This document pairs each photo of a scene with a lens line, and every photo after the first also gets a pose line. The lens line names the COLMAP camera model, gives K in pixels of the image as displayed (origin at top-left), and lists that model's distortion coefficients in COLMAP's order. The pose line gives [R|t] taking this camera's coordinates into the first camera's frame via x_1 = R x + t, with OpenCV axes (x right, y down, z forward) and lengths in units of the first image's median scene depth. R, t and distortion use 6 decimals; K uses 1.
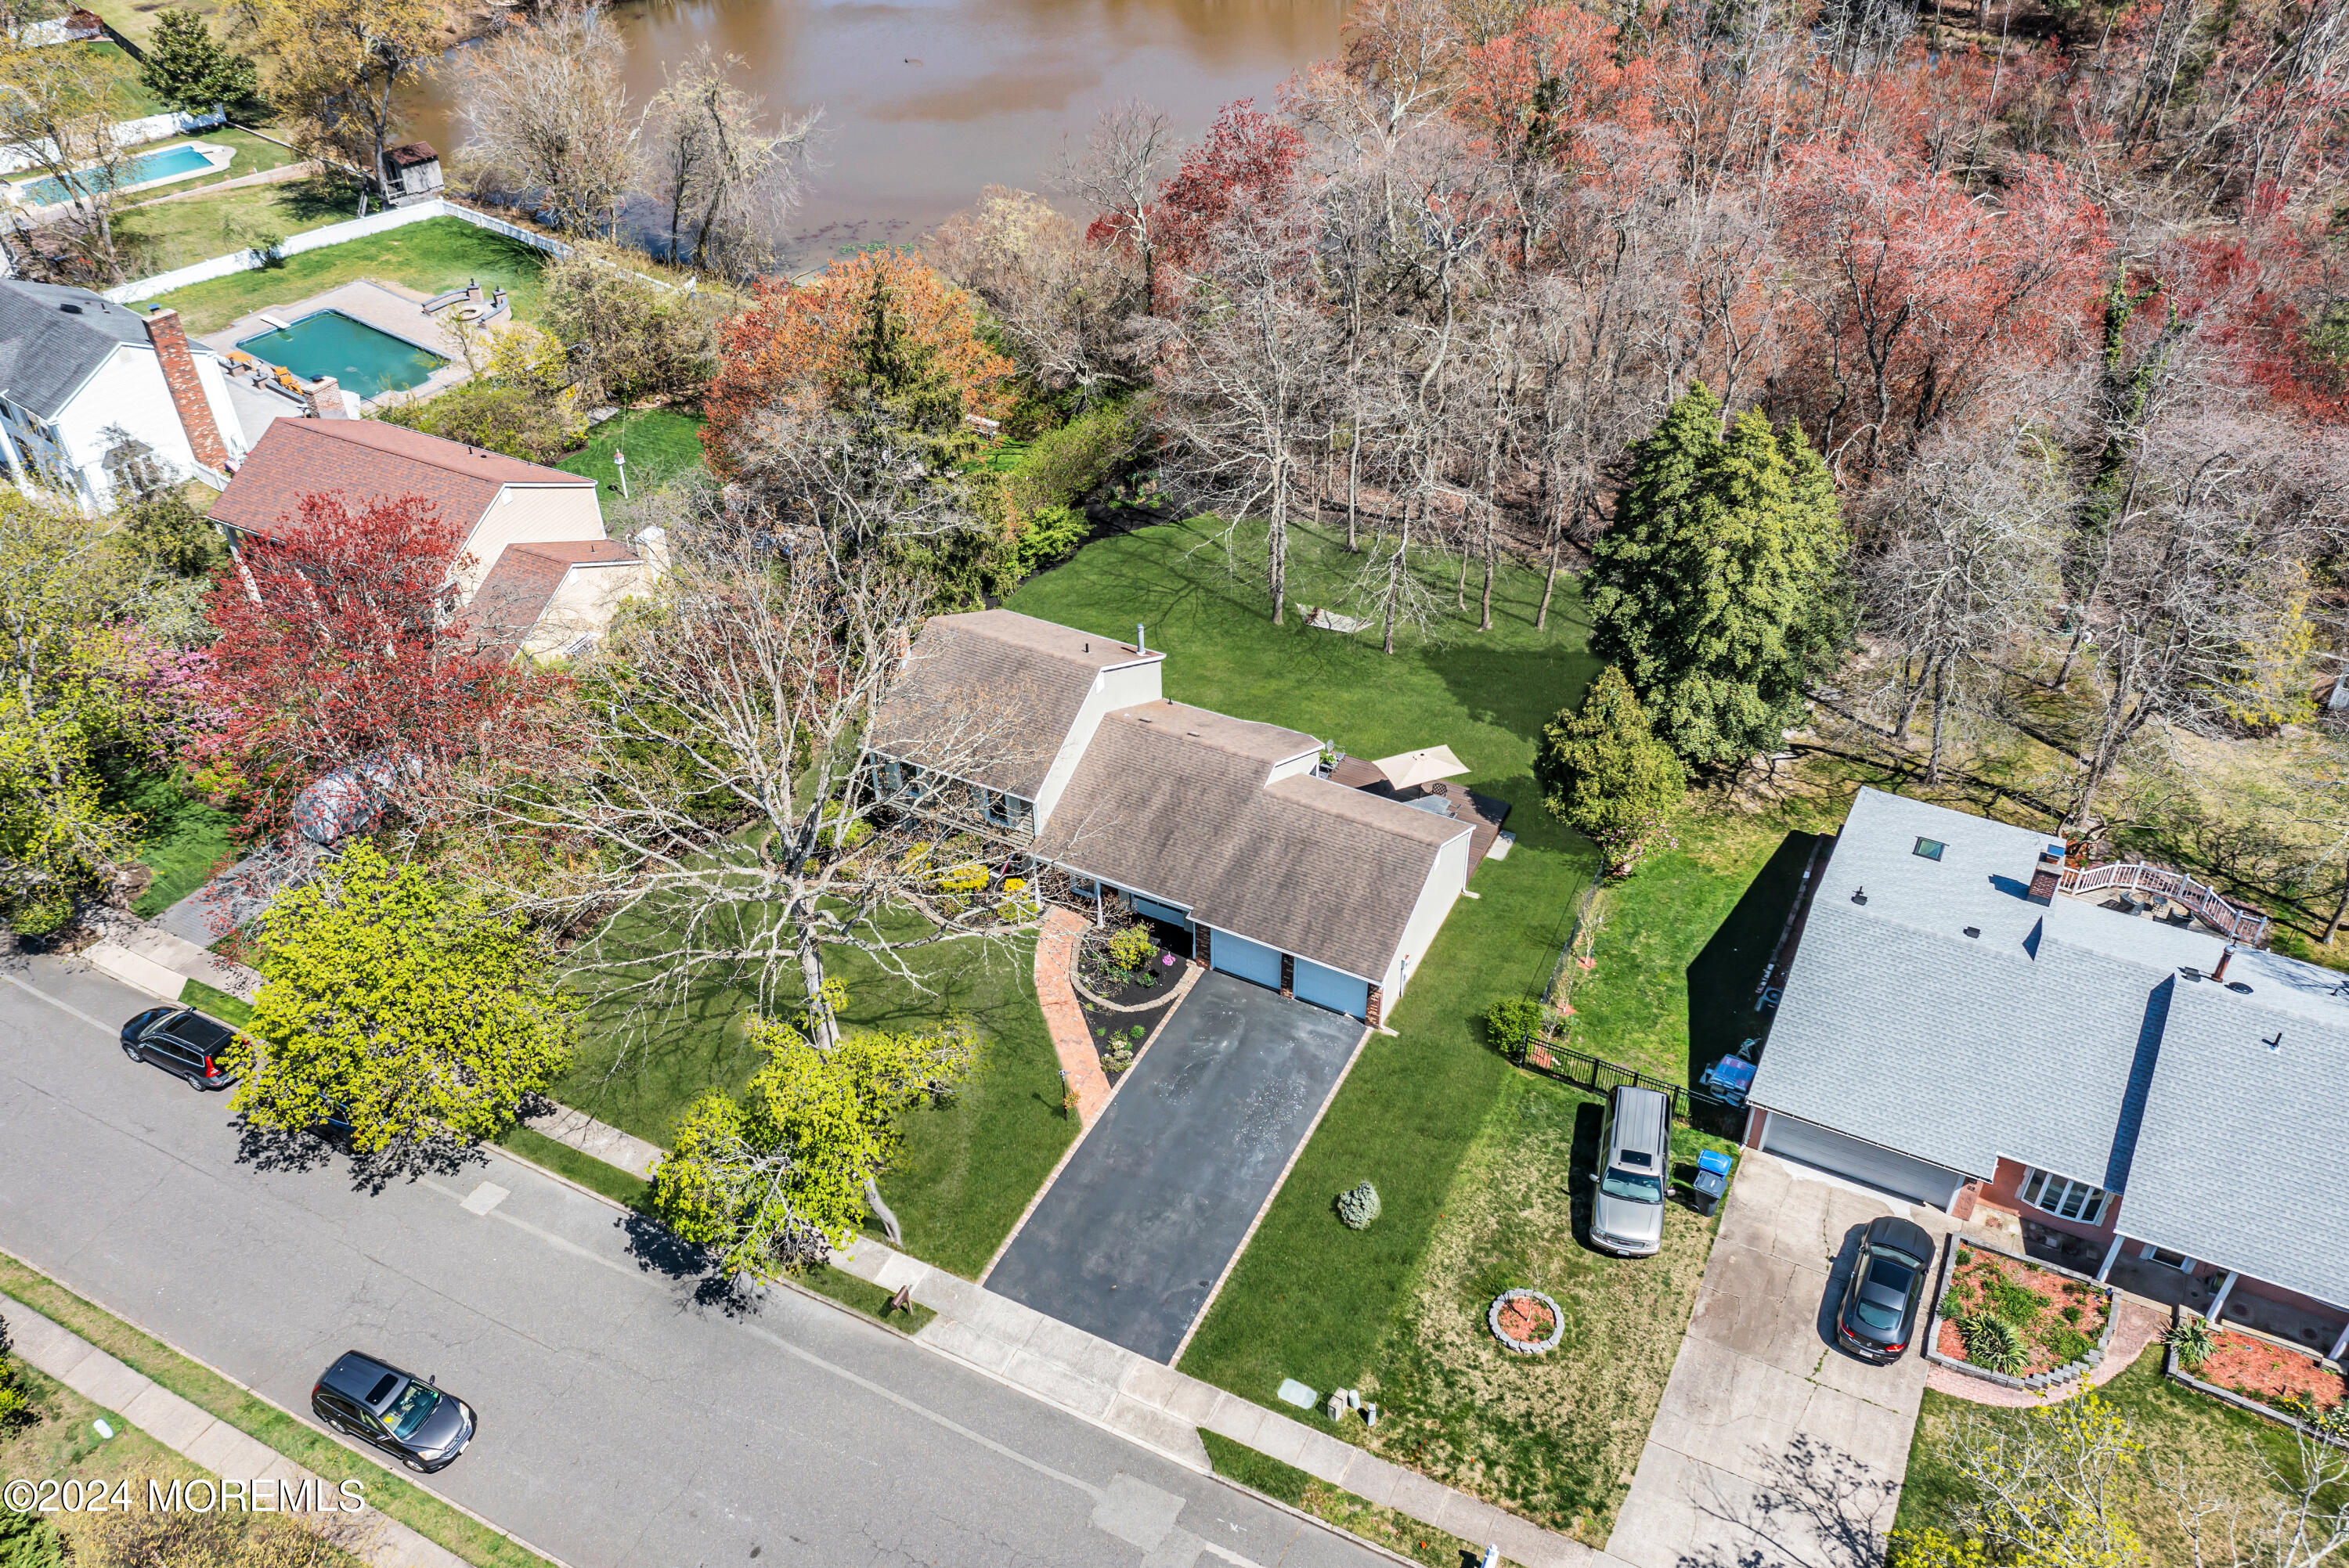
lens RADIAL K [[1904.3, 0, 1176.5], [0, 1904.3, 787.2], [0, 0, 1]] dist [-0.027957, 0.002559]
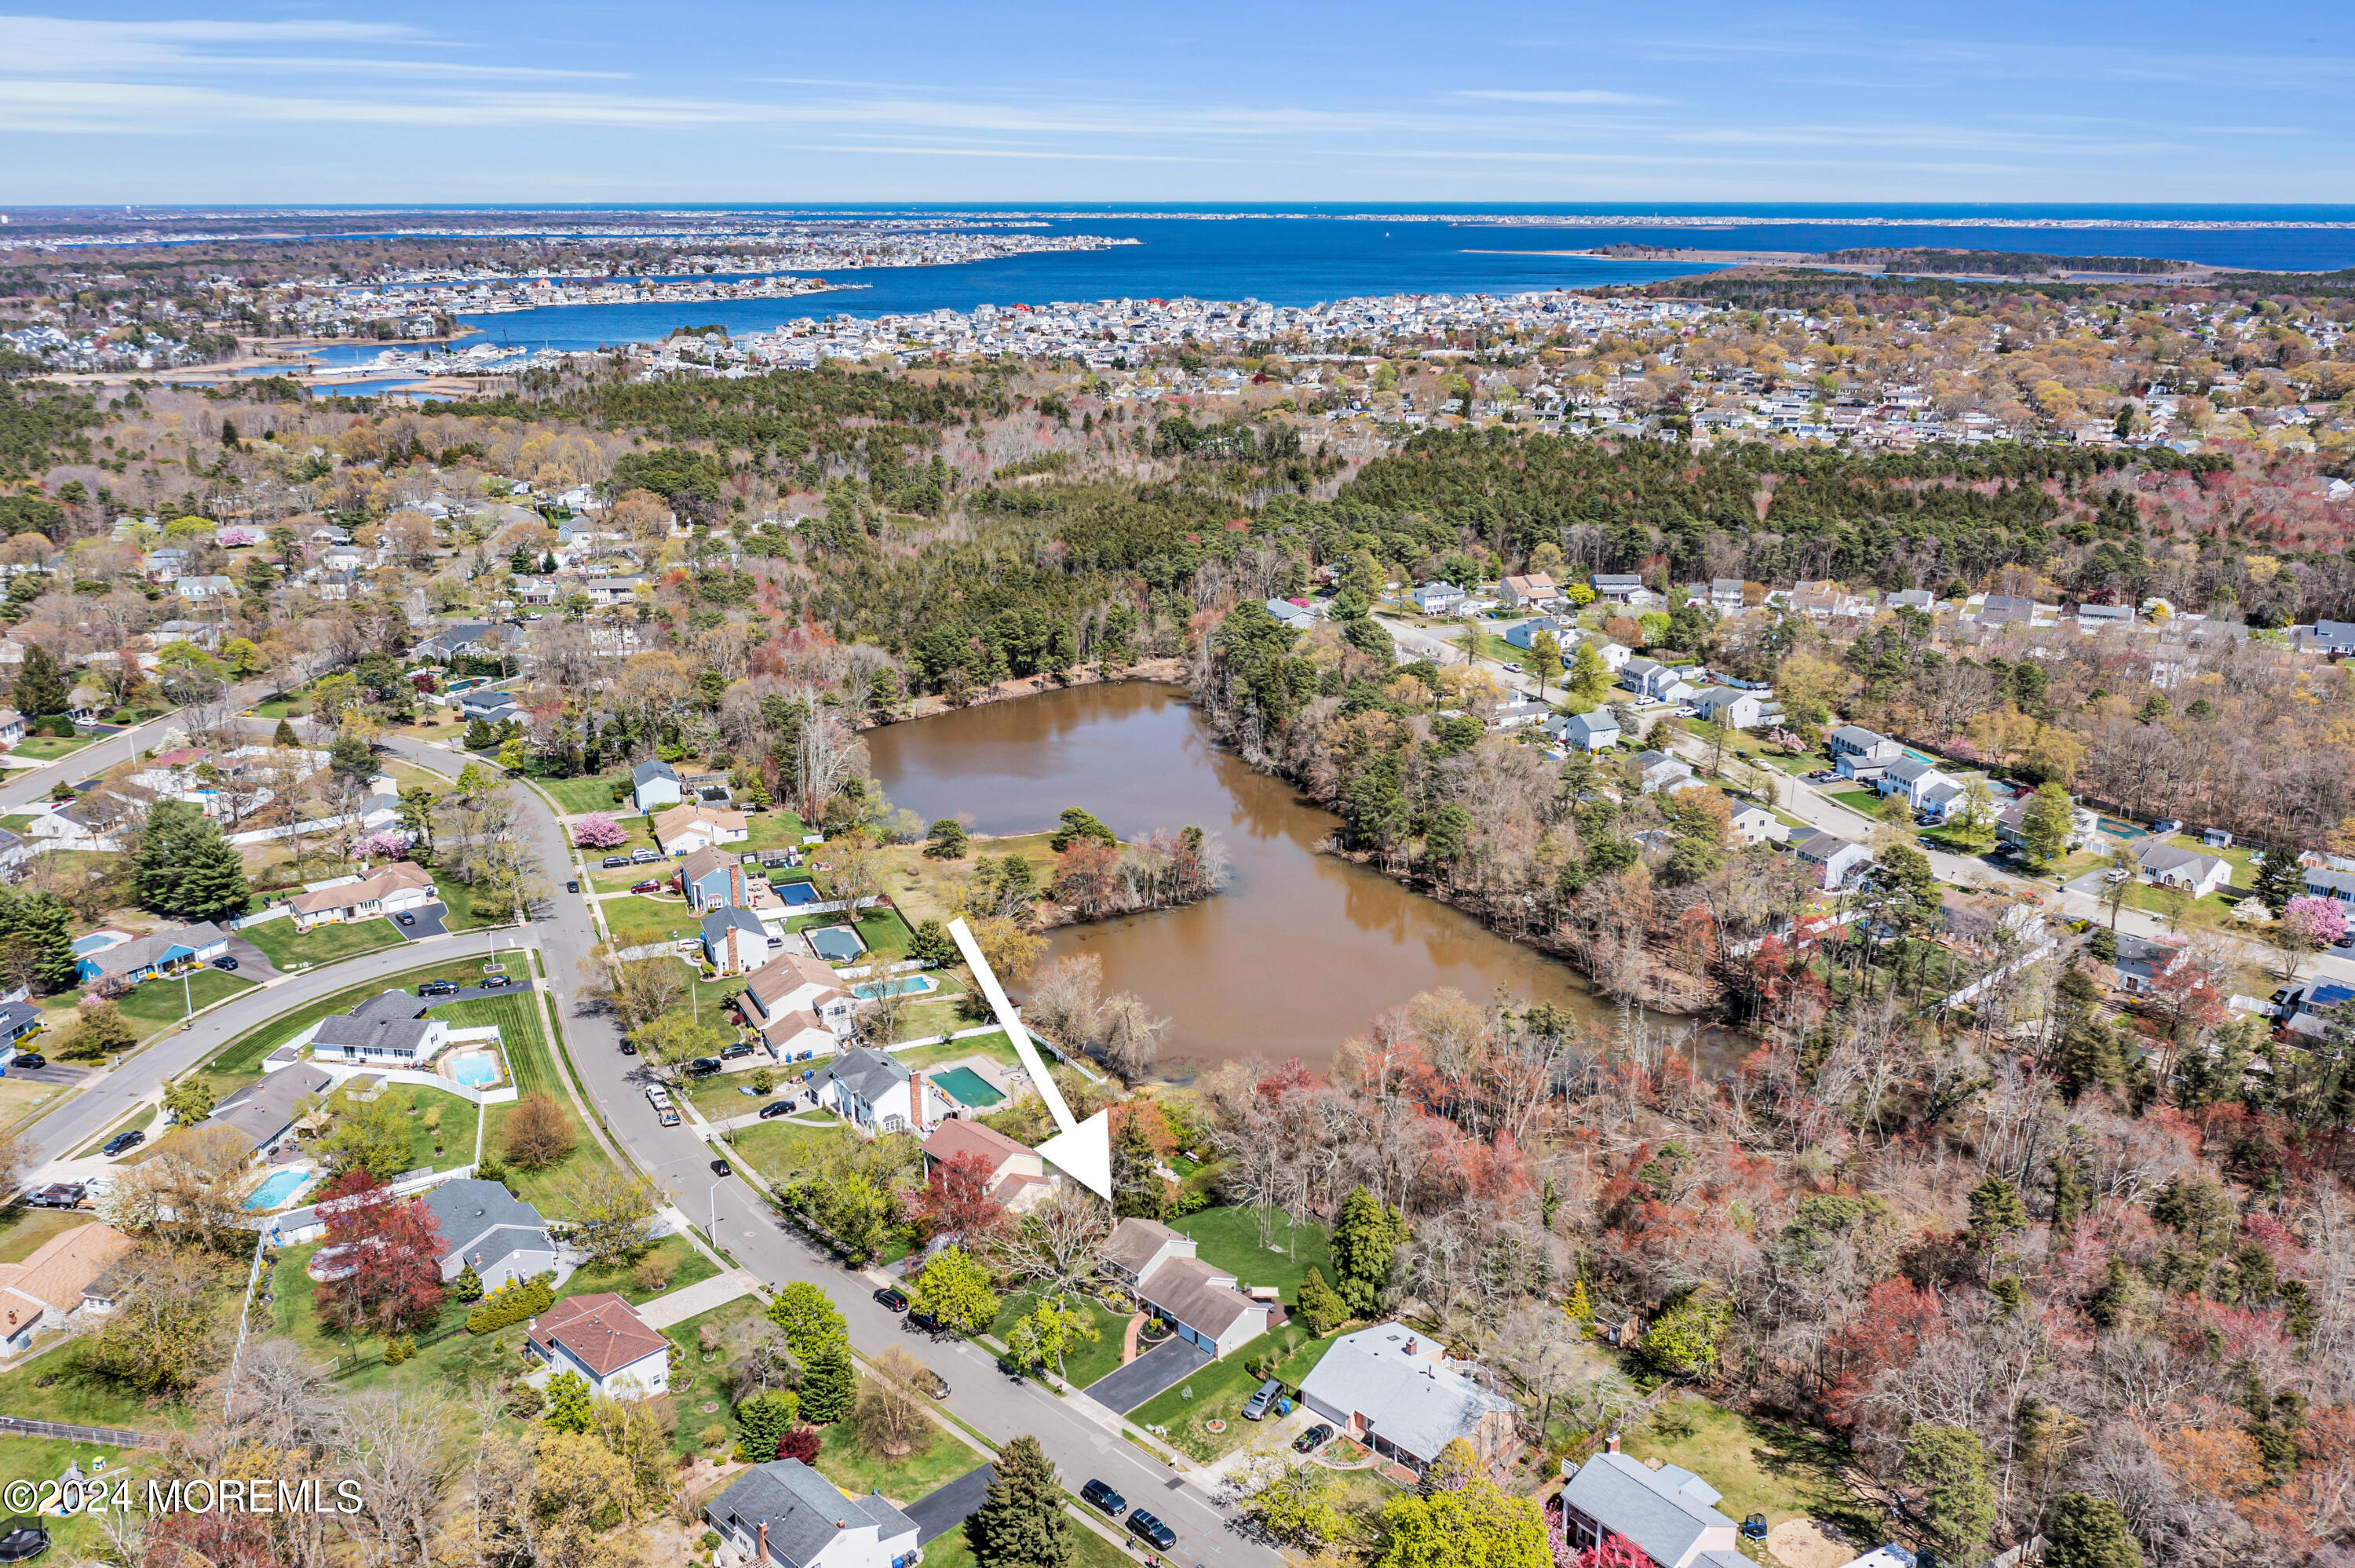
lens RADIAL K [[1909.1, 0, 1179.5], [0, 1909.1, 787.2], [0, 0, 1]] dist [-0.027957, 0.002559]
pose [[0.954385, 0.108788, -0.278054, 0.763207], [-0.198829, 0.926305, -0.320040, 0.246923], [0.222746, 0.360726, 0.905682, -2.137421]]
